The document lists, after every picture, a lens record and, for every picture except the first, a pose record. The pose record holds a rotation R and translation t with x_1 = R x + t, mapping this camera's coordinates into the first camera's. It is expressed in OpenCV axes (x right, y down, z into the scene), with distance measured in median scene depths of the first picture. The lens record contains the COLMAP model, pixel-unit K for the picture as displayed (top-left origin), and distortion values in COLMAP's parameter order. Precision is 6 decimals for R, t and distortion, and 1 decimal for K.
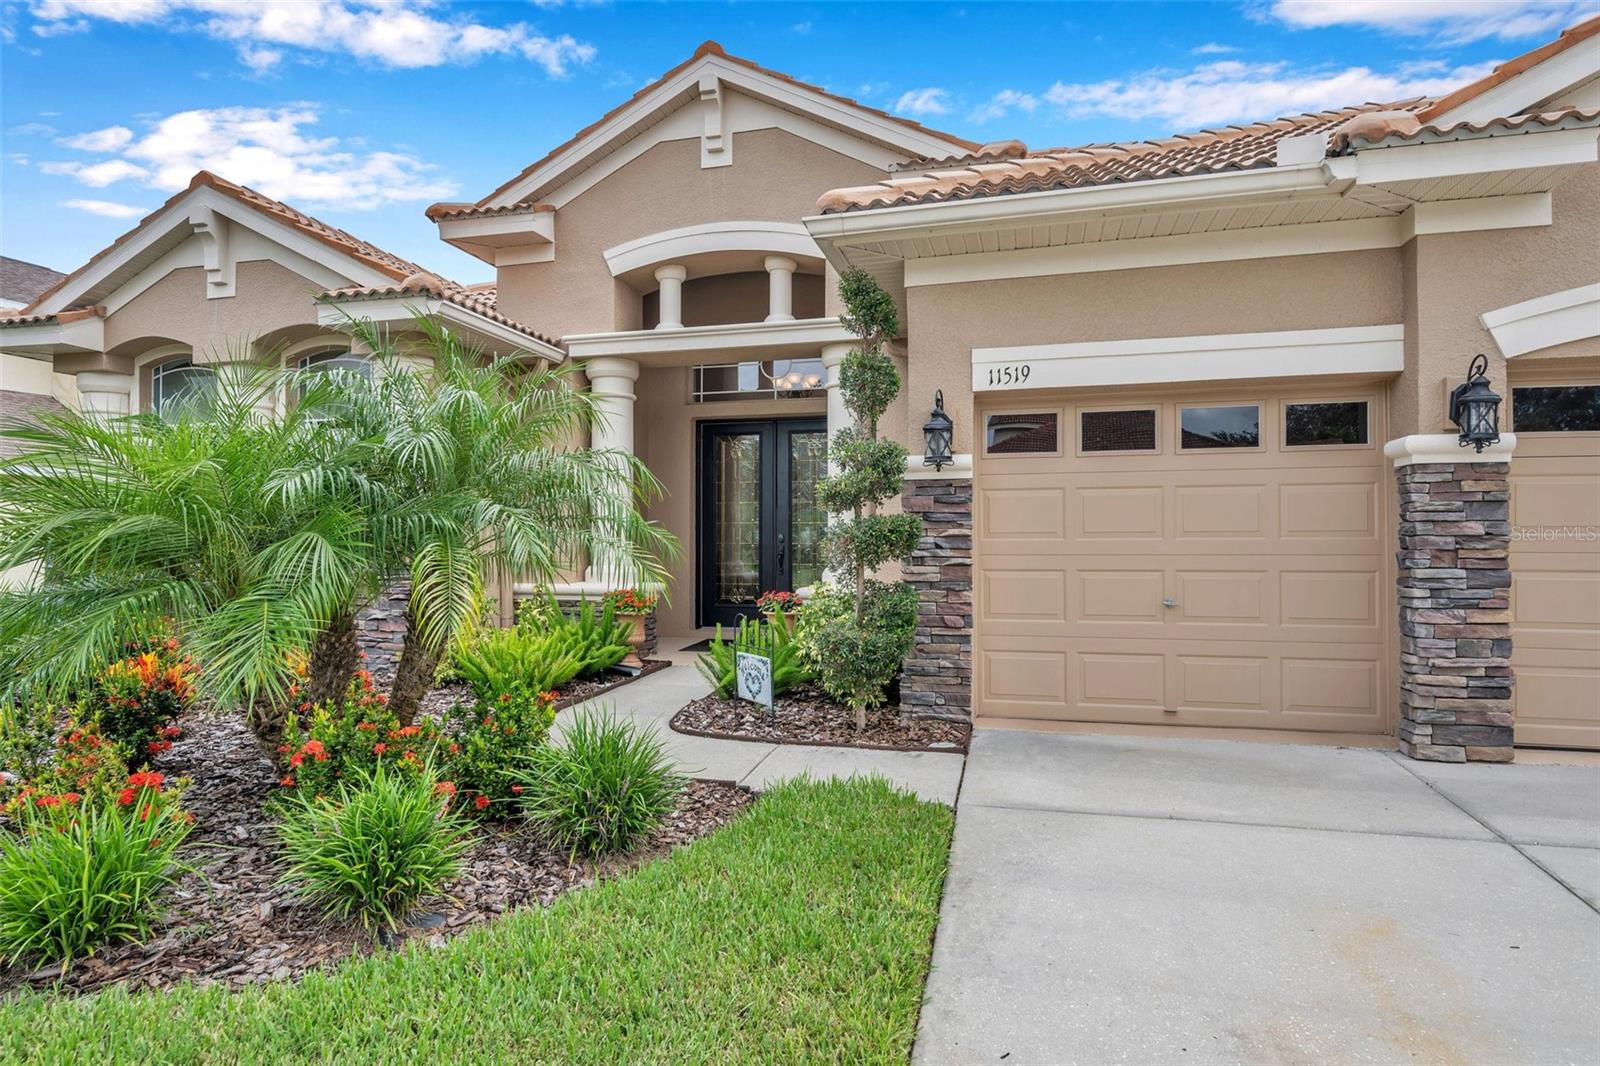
lens RADIAL K [[890.5, 0, 772.6], [0, 890.5, 537.9], [0, 0, 1]] dist [-0.000903, -0.000571]
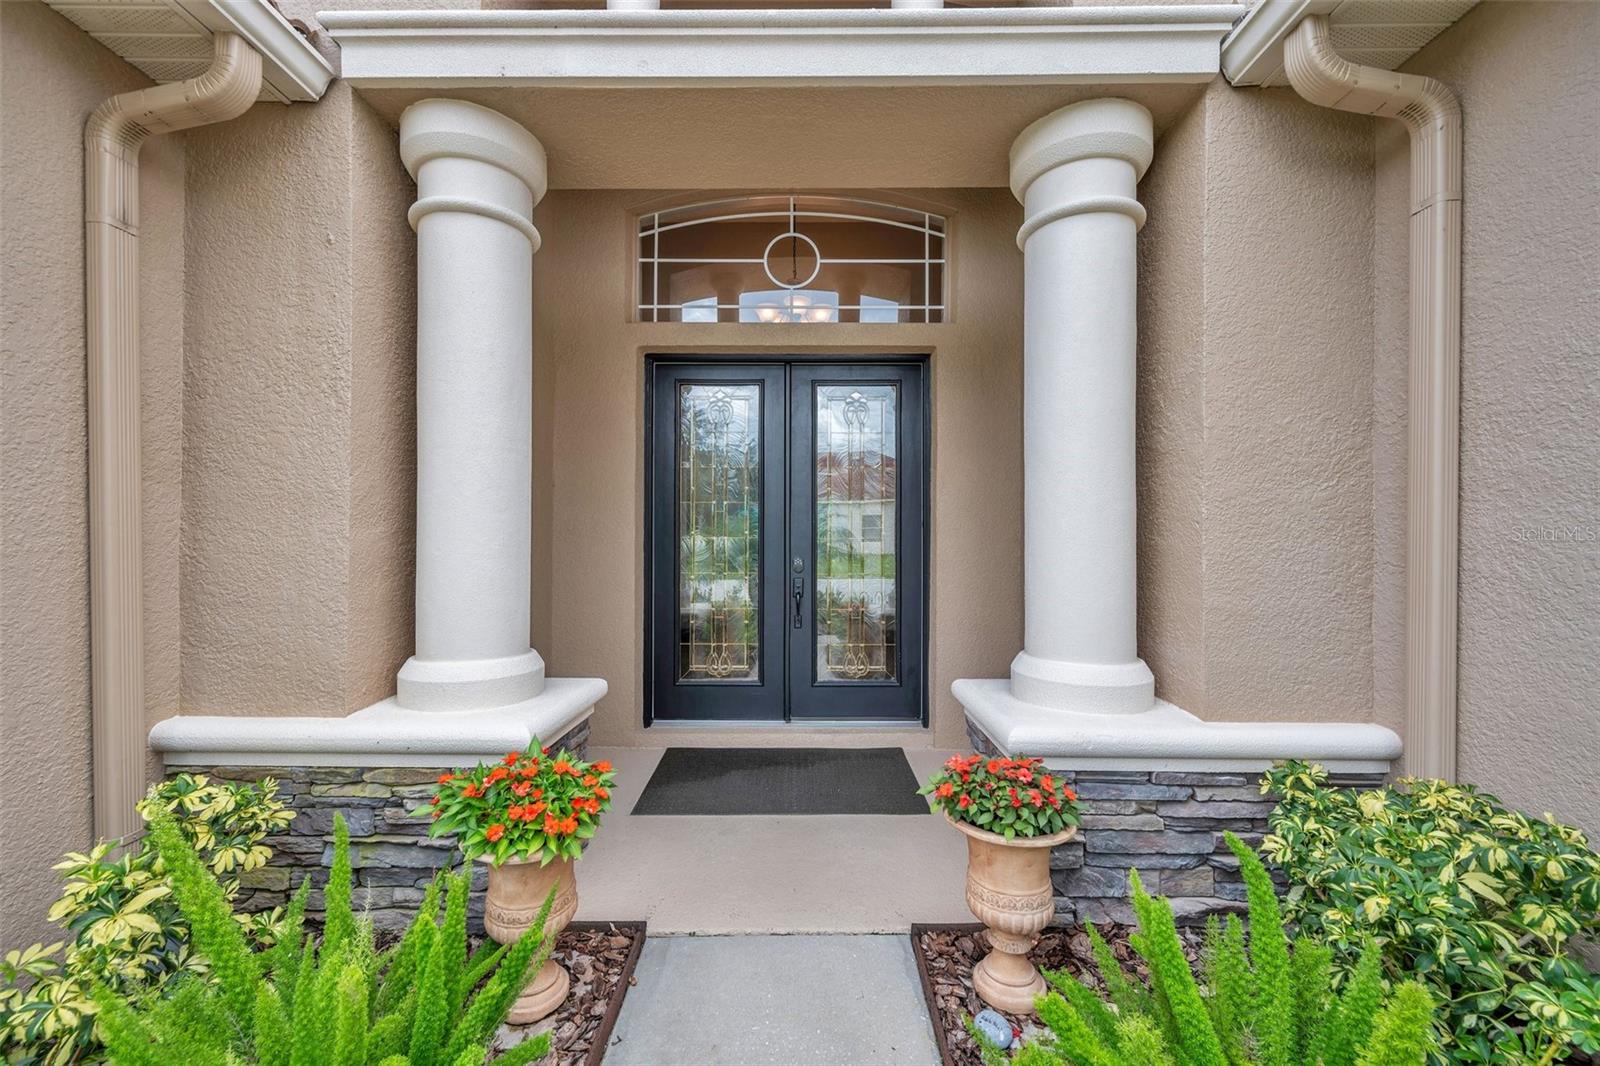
lens RADIAL K [[665.1, 0, 798.0], [0, 665.1, 550.3], [0, 0, 1]] dist [-0.000215, -0.000019]
pose [[0.968756, -0.001181, 0.248012, -0.177375], [-0.002126, 0.999912, 0.013065, -0.026874], [-0.248006, -0.013184, 0.968669, 1.045389]]
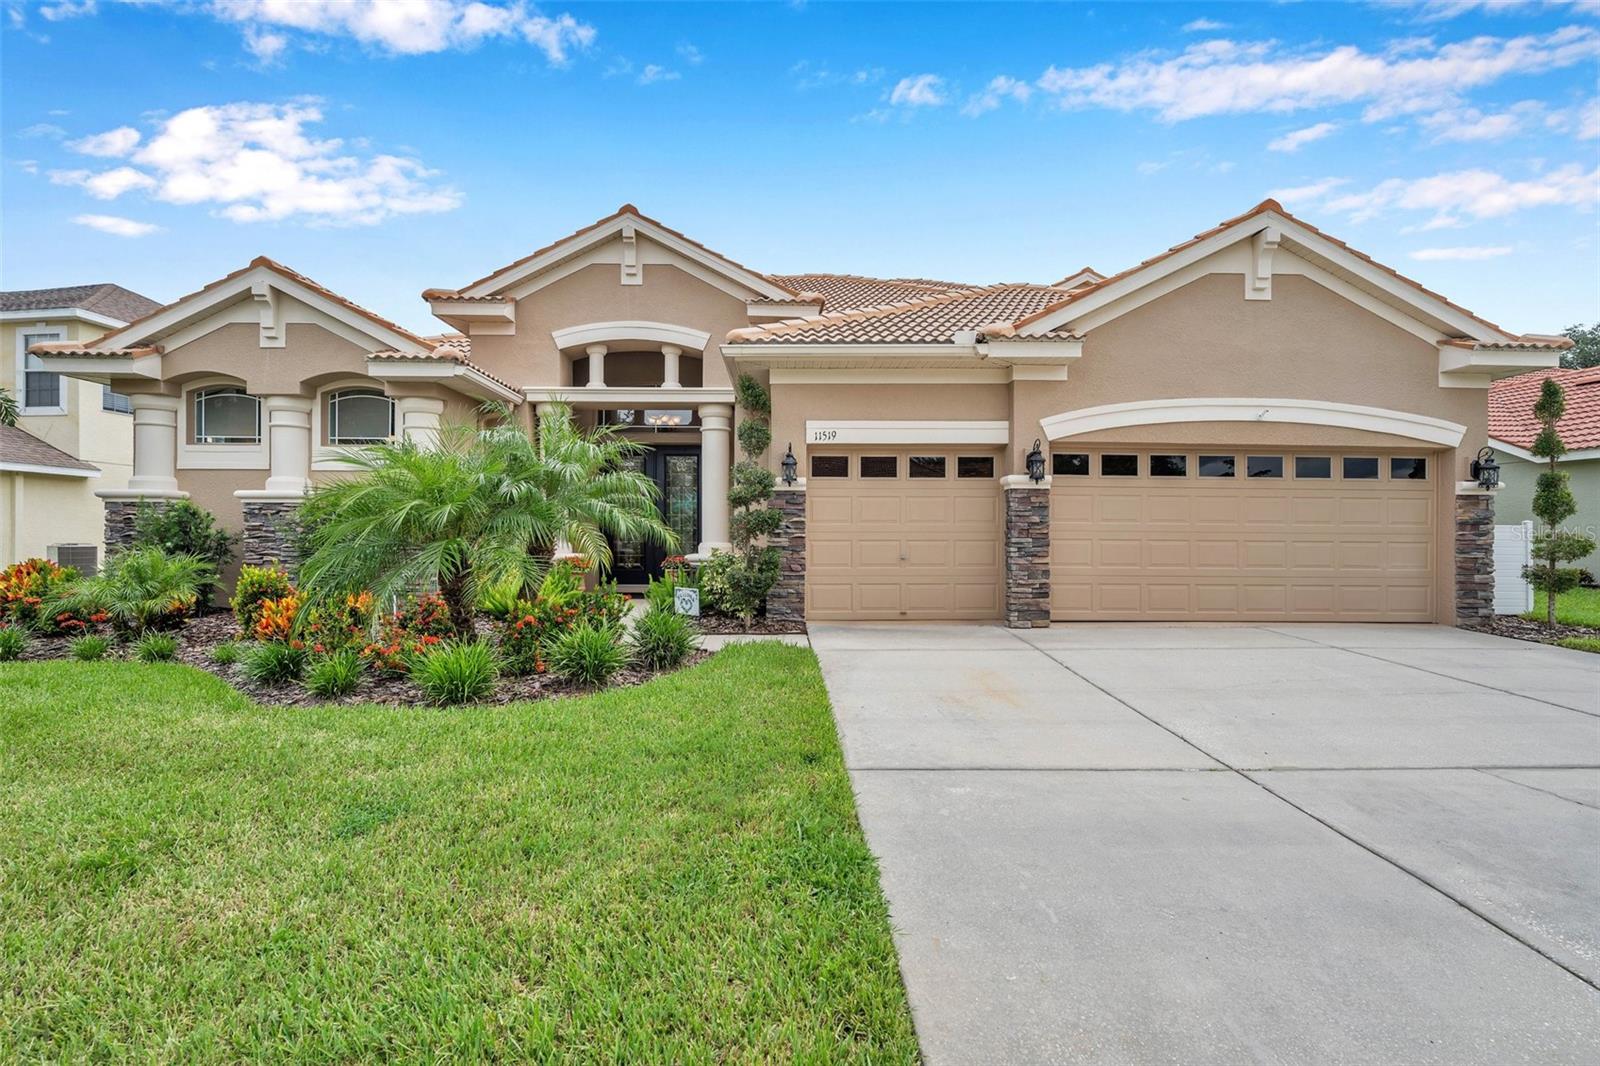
lens RADIAL K [[745.1, 0, 769.5], [0, 745.1, 538.8], [0, 0, 1]] dist [-0.001813, 0.000110]
pose [[0.962955, 0.002666, 0.269649, -0.259826], [-0.005185, 0.999949, 0.008632, 0.019929], [-0.269612, -0.009711, 0.962920, -0.461538]]
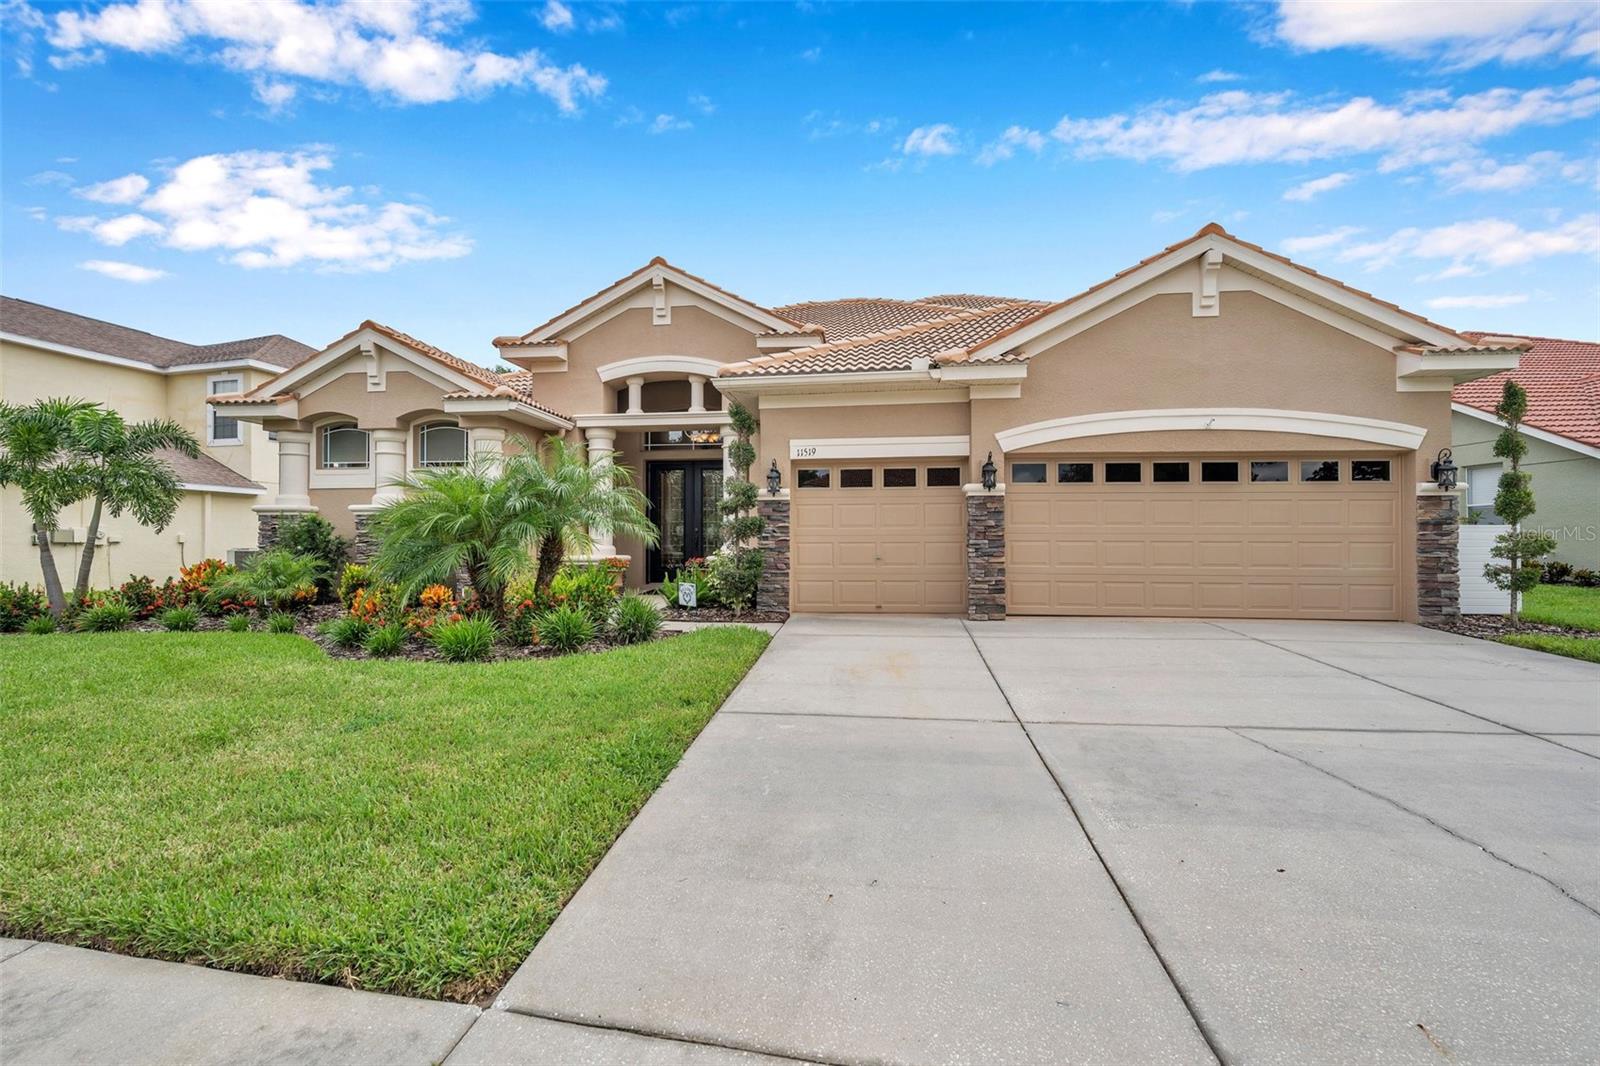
lens RADIAL K [[737.7, 0, 767.6], [0, 737.7, 539.2], [0, 0, 1]] dist [0.001455, 0.000116]
pose [[0.993015, 0.000107, 0.117985, -0.038237], [-0.000317, 0.999998, 0.001764, 0.024486], [-0.117985, -0.001790, 0.993014, -0.744887]]
